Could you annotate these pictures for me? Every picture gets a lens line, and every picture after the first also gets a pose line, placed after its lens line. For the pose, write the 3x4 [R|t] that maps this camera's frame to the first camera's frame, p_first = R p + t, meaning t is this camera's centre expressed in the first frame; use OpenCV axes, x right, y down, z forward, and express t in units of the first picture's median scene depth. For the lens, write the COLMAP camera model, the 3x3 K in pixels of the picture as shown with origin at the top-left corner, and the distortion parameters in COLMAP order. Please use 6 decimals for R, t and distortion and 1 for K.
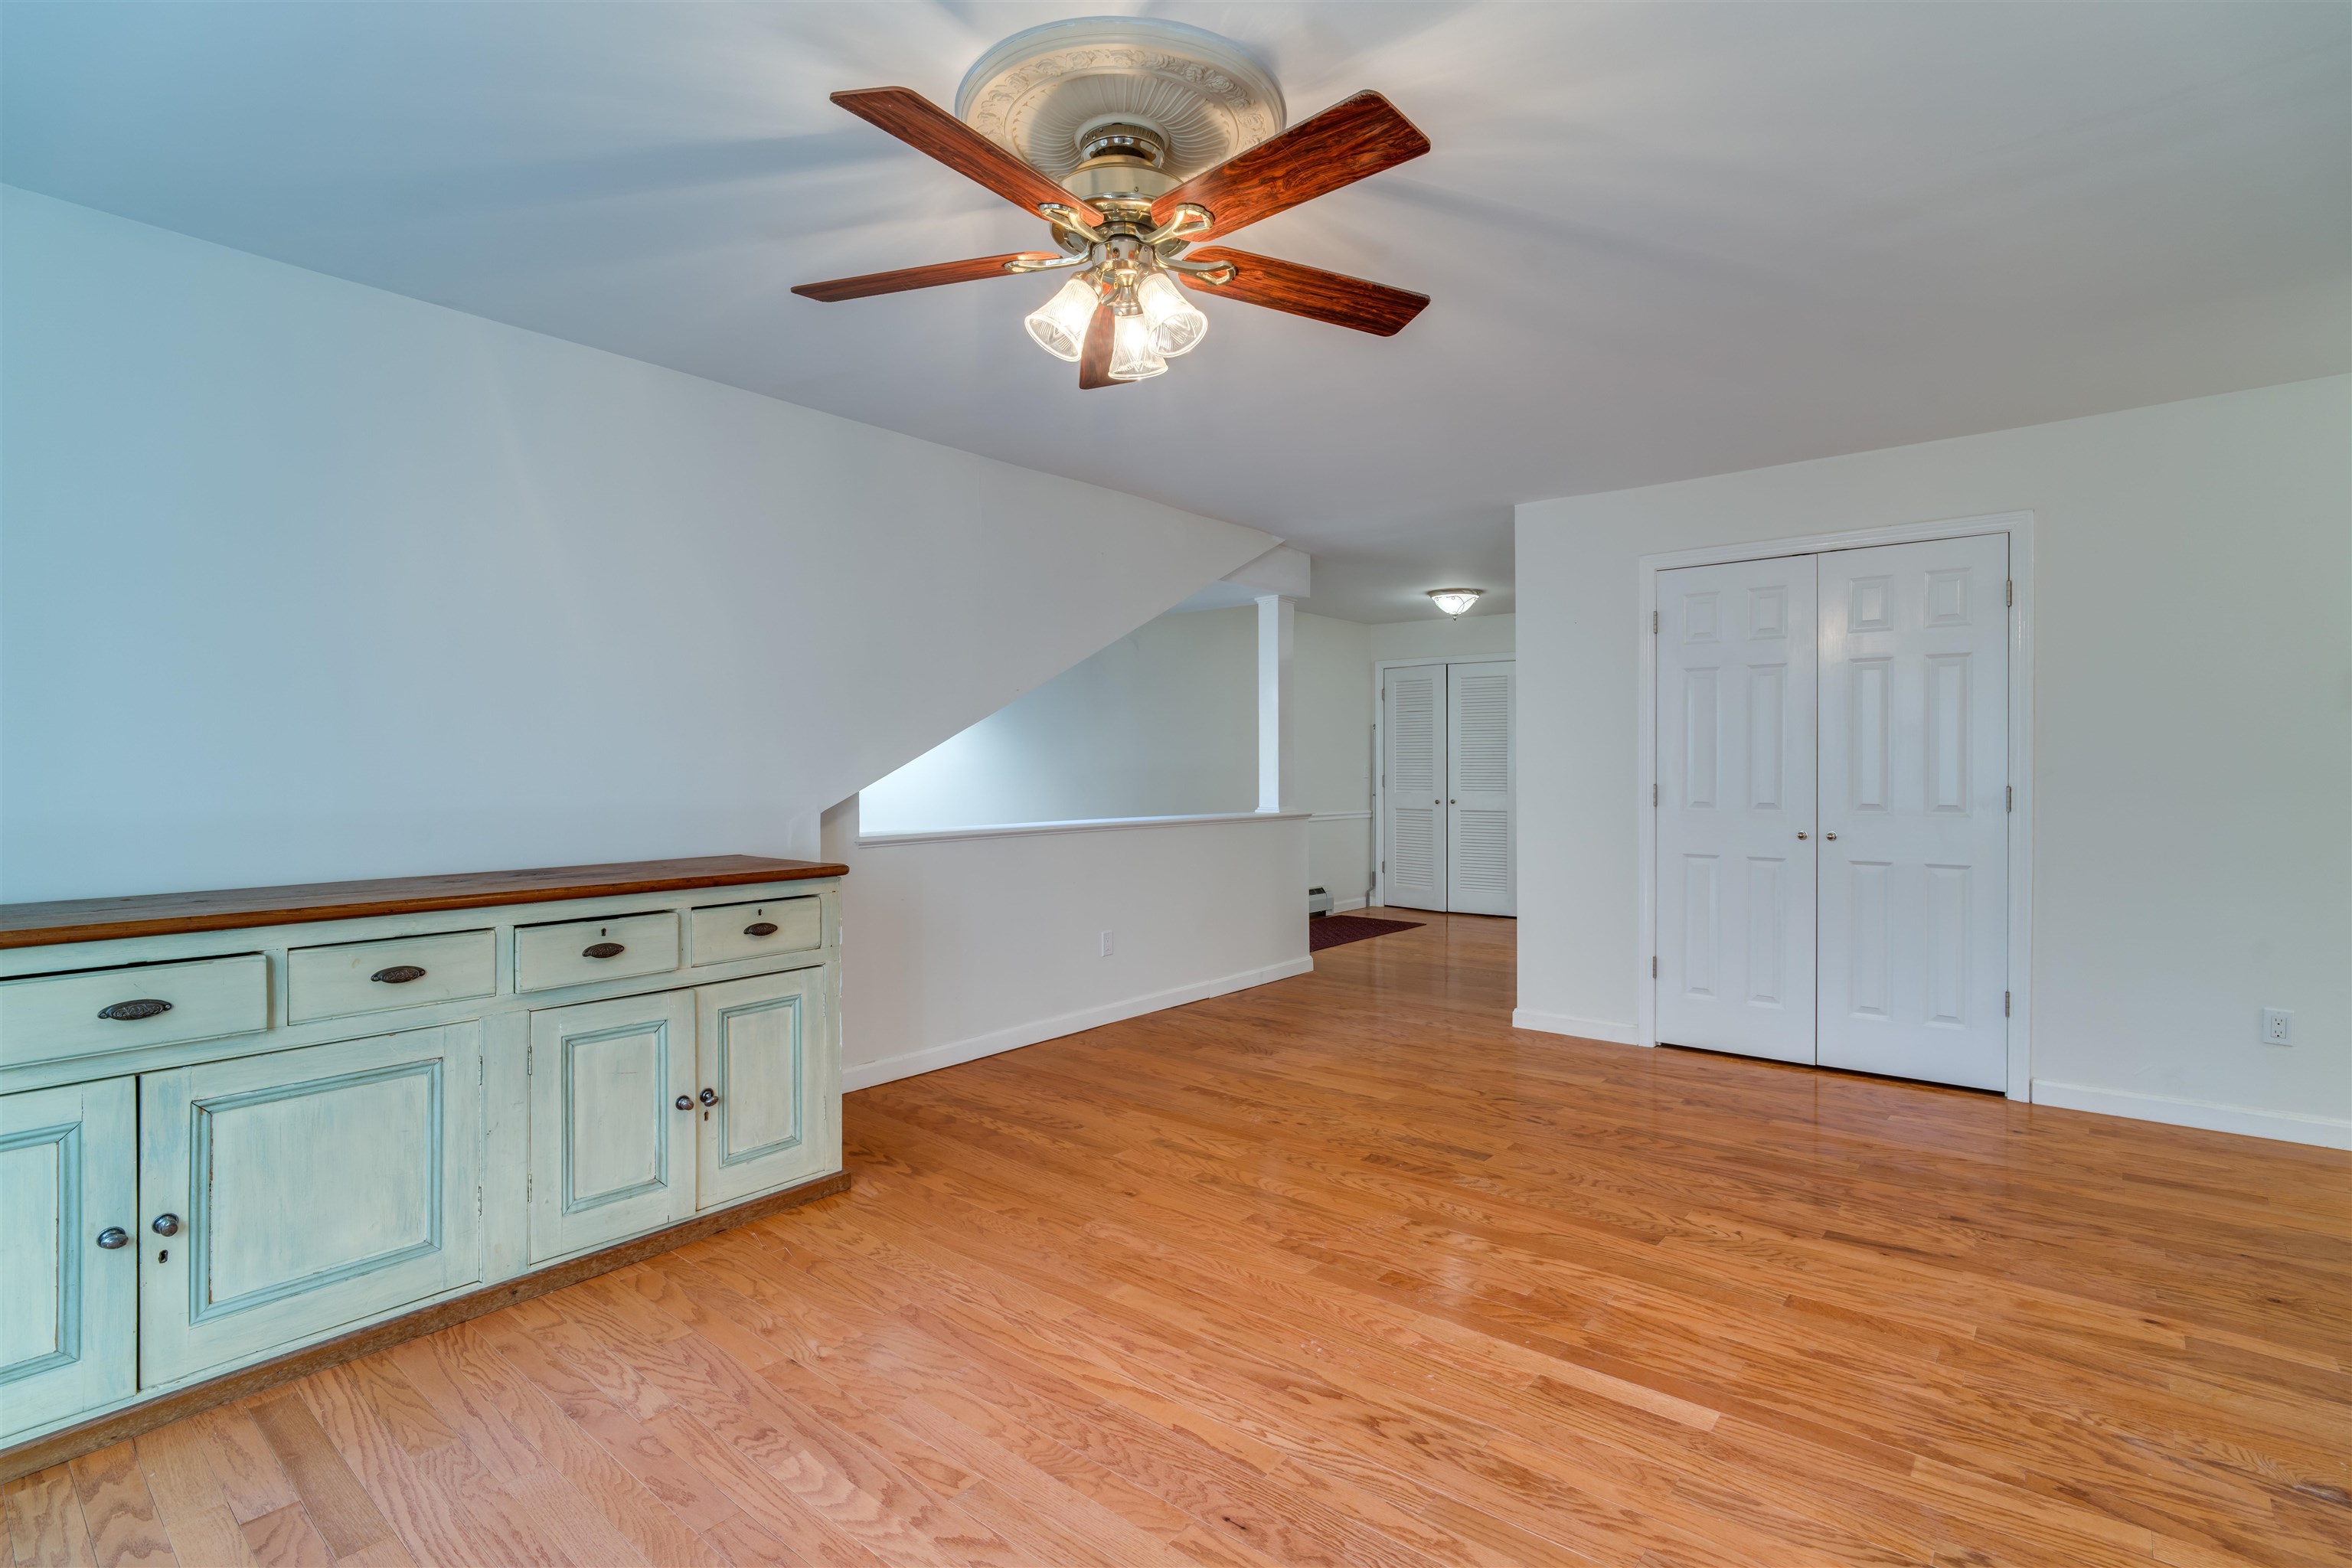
lens RADIAL K [[1131.8, 0, 1215.0], [0, 1131.8, 779.5], [0, 0, 1]] dist [-0.012098, 0.009619]
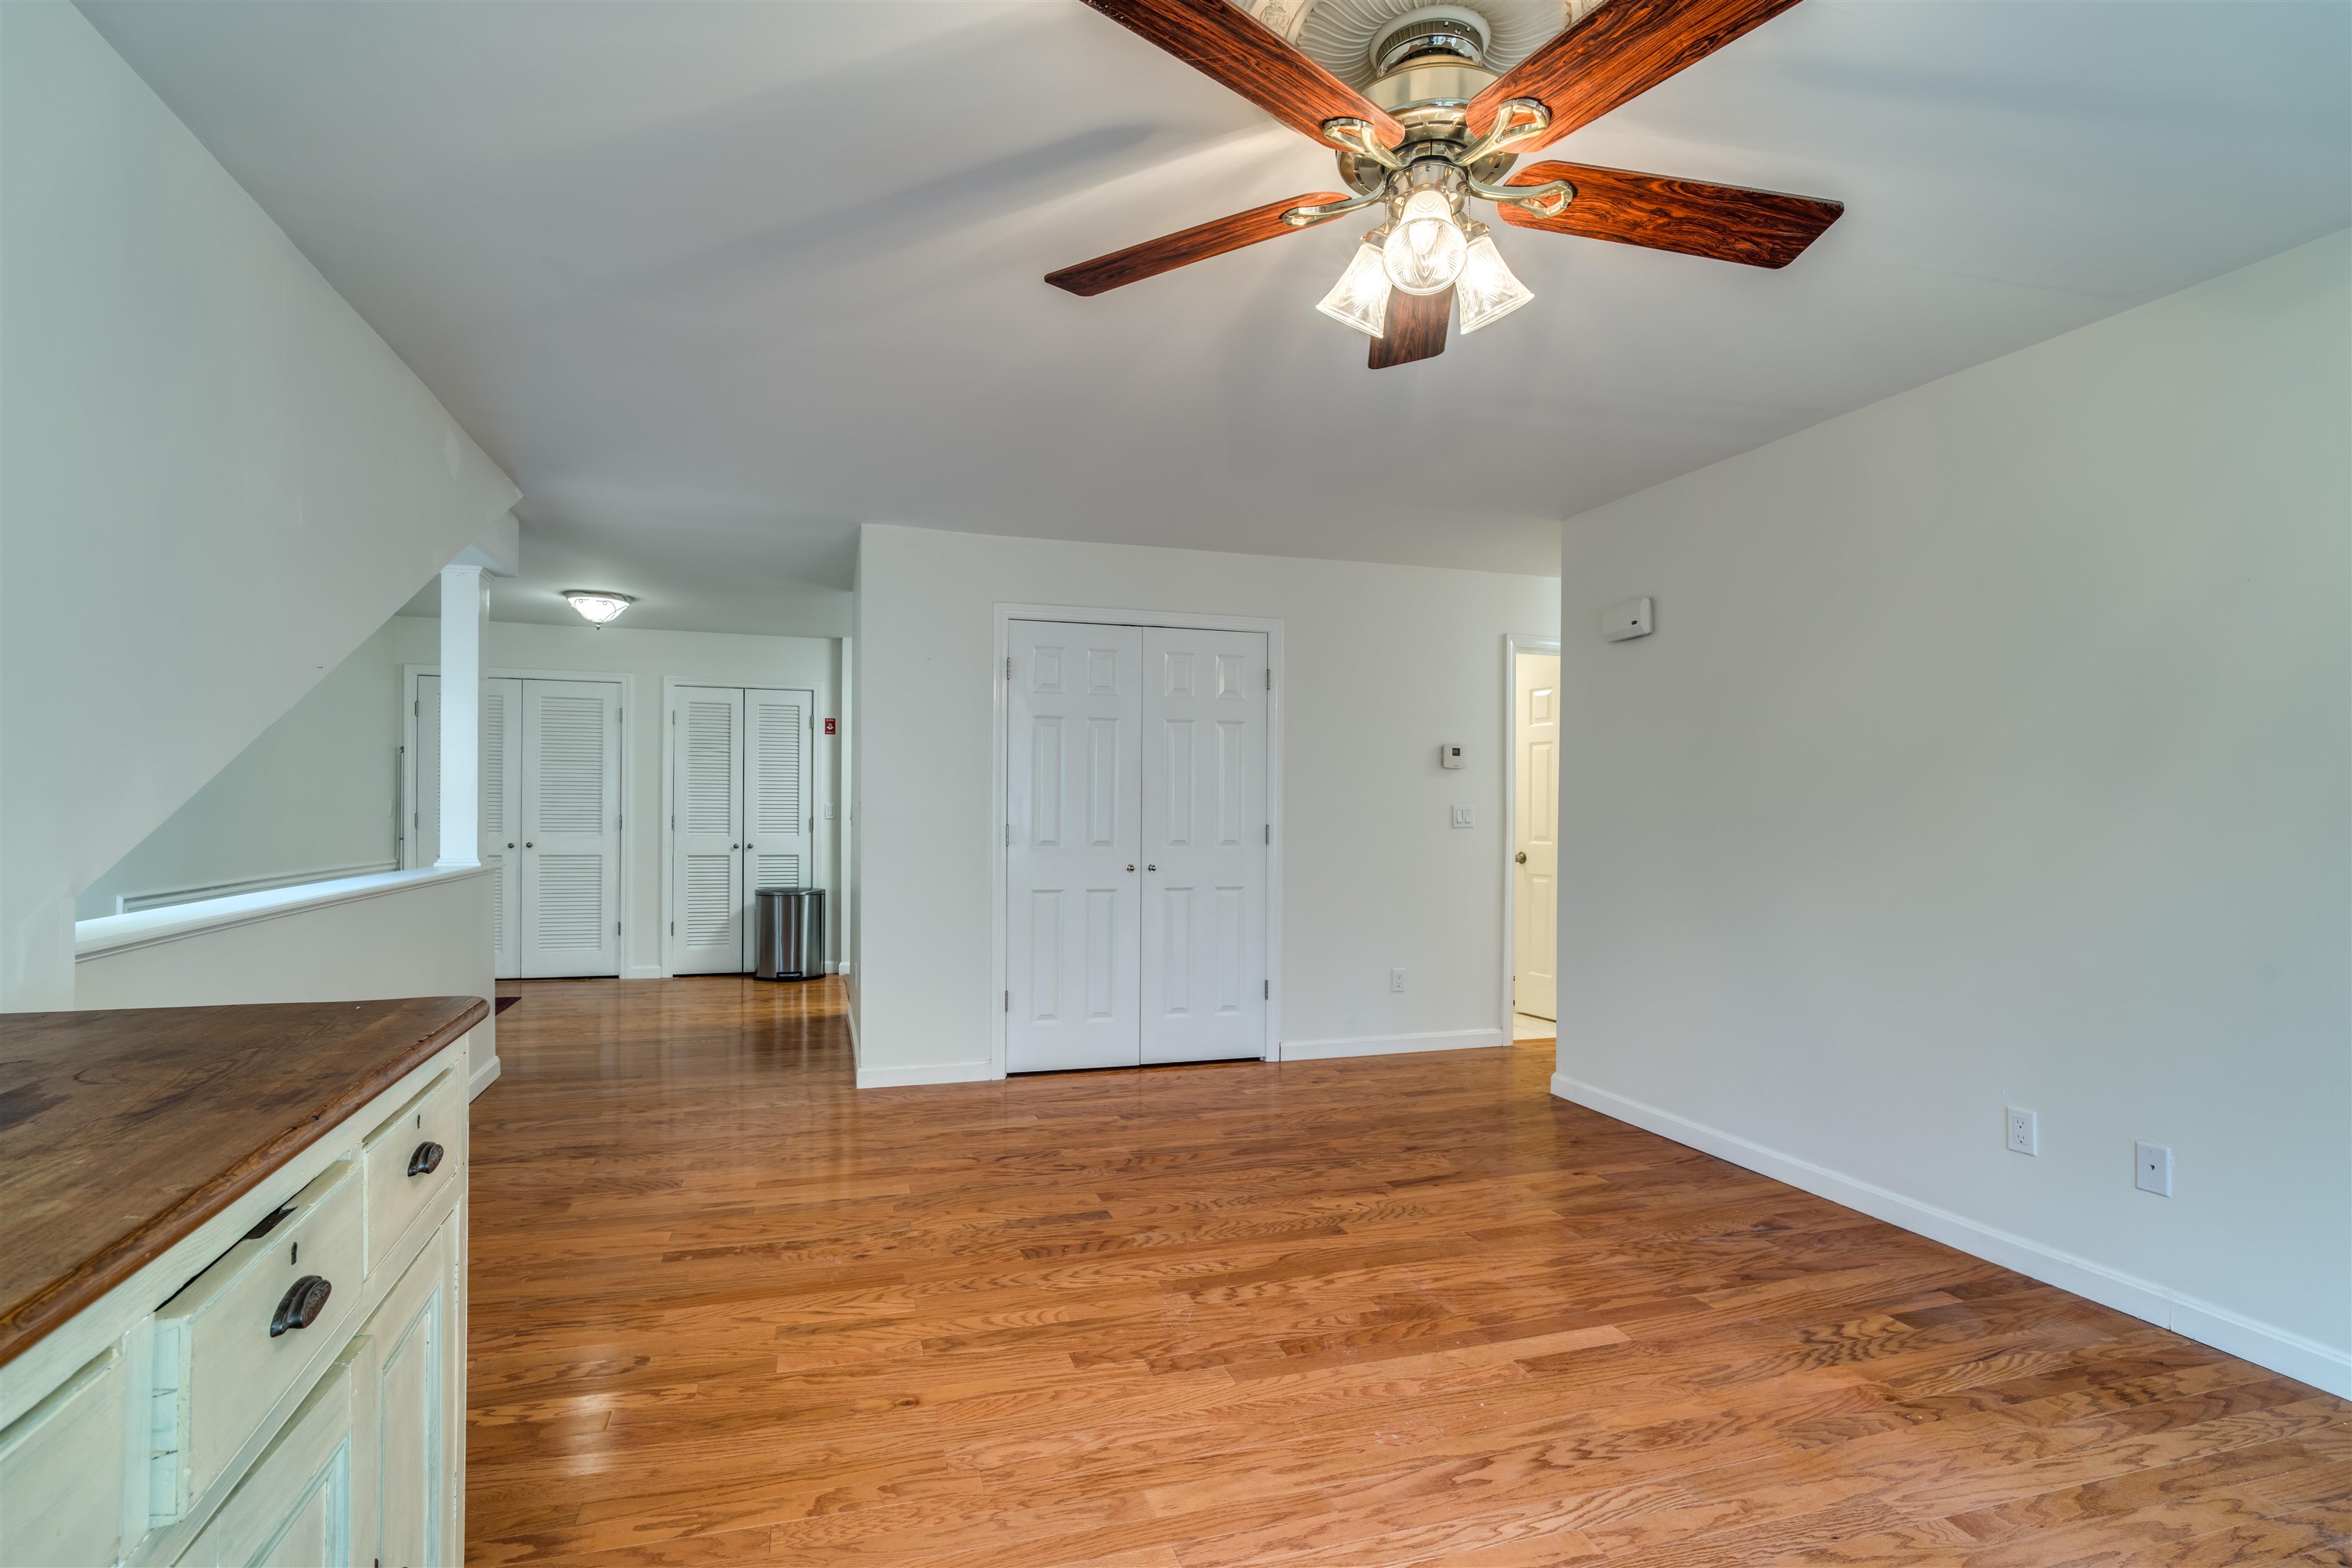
lens RADIAL K [[1110.7, 0, 1164.8], [0, 1110.7, 807.3], [0, 0, 1]] dist [-0.007199, -0.000265]
pose [[0.562648, 0.007444, 0.826663, -0.567147], [-0.000213, 0.999961, -0.008859, -0.003726], [-0.826697, 0.004808, 0.562627, 0.470283]]
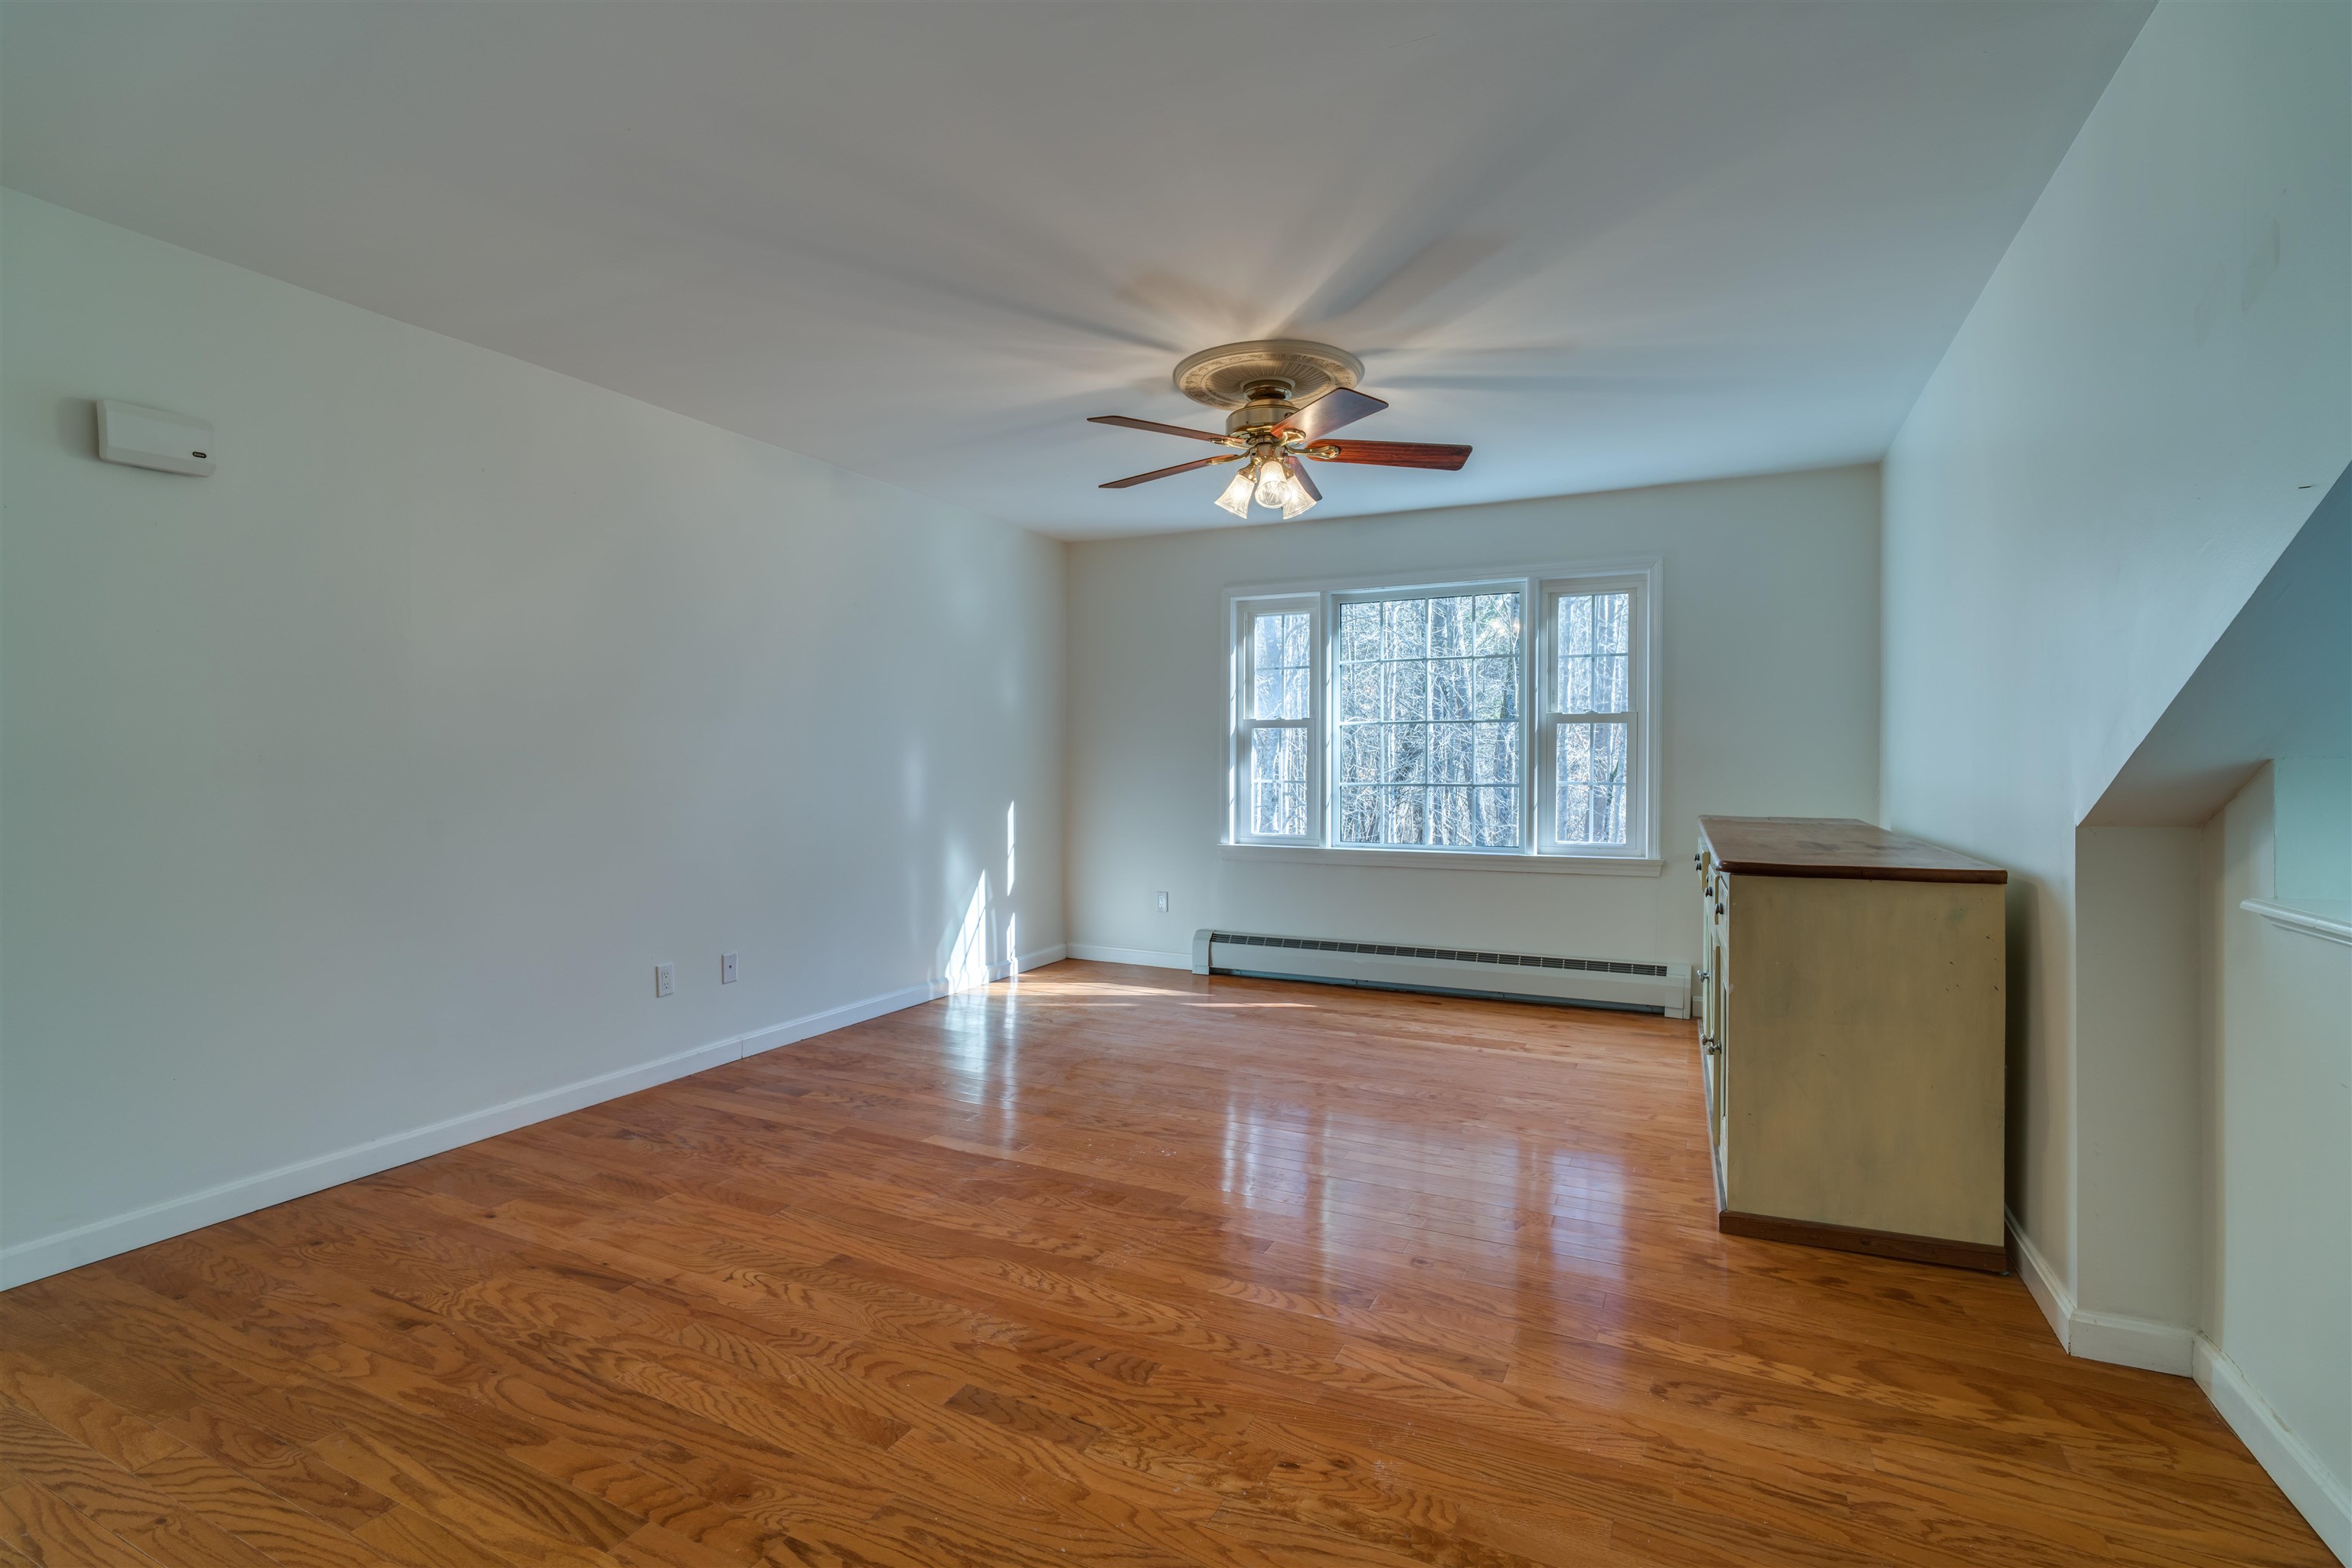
lens RADIAL K [[1105.0, 0, 1176.4], [0, 1105.0, 775.3], [0, 0, 1]] dist [-0.011319, 0.008472]
pose [[-0.978718, 0.005525, -0.205135, 0.270094], [-0.000774, 0.999531, 0.030610, -0.021108], [0.205208, 0.030117, -0.978255, 1.758533]]
